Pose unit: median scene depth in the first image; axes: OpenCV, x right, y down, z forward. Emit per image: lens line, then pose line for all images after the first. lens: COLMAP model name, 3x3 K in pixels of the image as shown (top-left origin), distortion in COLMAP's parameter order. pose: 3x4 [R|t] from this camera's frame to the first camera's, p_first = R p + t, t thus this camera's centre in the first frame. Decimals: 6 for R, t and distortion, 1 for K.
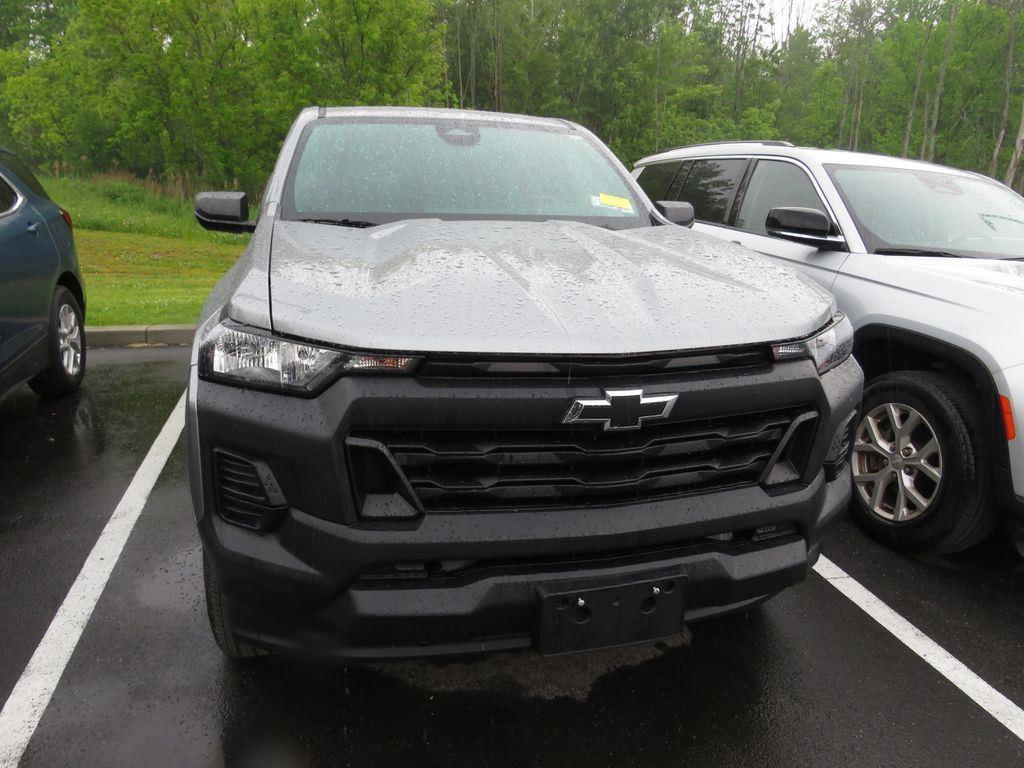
lens RADIAL K [[699.9, 0, 508.0], [0, 699.9, 471.2], [0, 0, 1]] dist [-0.033149, 0.008325]
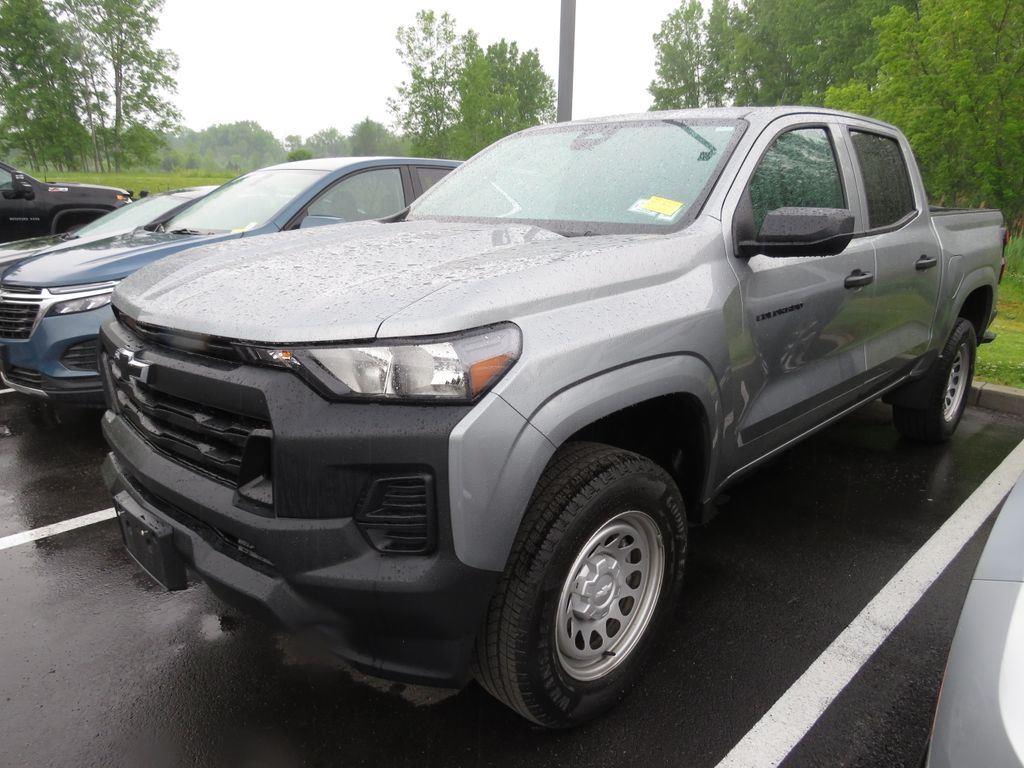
lens RADIAL K [[702.8, 0, 511.7], [0, 702.8, 472.4], [0, 0, 1]] dist [-0.027409, 0.009078]
pose [[0.505130, 0.296828, -0.810393, 0.896259], [-0.324416, 0.935435, 0.140415, -0.175631], [0.799749, 0.191977, 0.568811, 0.516270]]
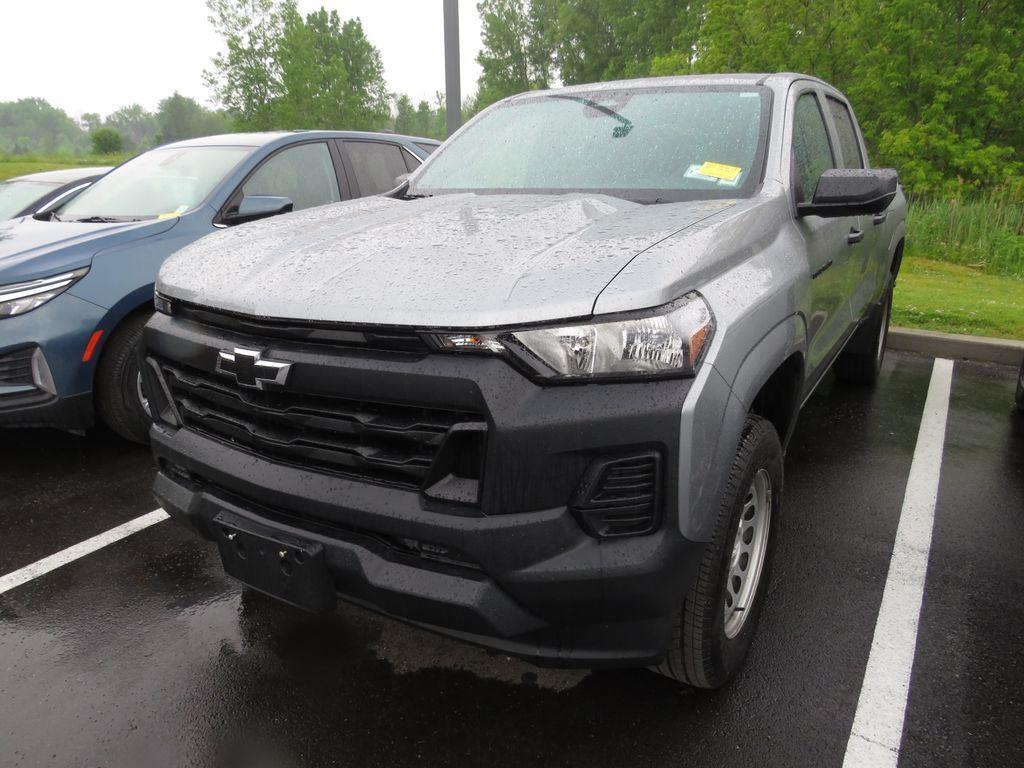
lens RADIAL K [[699.9, 0, 508.0], [0, 699.9, 471.2], [0, 0, 1]] dist [-0.033149, 0.008325]
pose [[0.683086, 0.256483, -0.683820, 0.699433], [-0.245358, 0.962479, 0.115907, -0.091293], [0.687891, 0.088606, 0.720386, 0.306126]]
